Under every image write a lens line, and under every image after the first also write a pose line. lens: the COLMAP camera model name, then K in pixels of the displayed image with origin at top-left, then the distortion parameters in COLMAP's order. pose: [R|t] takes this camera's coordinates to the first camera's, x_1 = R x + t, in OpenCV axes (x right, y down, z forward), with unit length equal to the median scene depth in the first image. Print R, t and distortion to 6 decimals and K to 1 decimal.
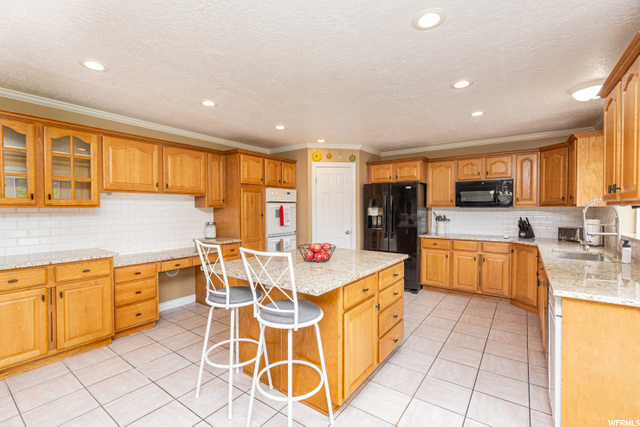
lens RADIAL K [[283.4, 0, 319.8], [0, 283.4, 213.4], [0, 0, 1]] dist [0.001678, -0.000621]
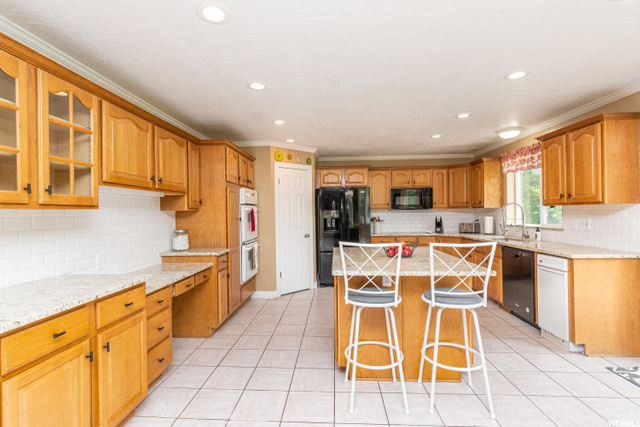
lens RADIAL K [[299.5, 0, 315.7], [0, 299.5, 215.7], [0, 0, 1]] dist [-0.014344, -0.000878]
pose [[0.848202, -0.014338, 0.529479, -0.456772], [0.022356, 0.999712, -0.008742, 0.007616], [-0.529201, 0.019252, 0.848278, 0.104918]]
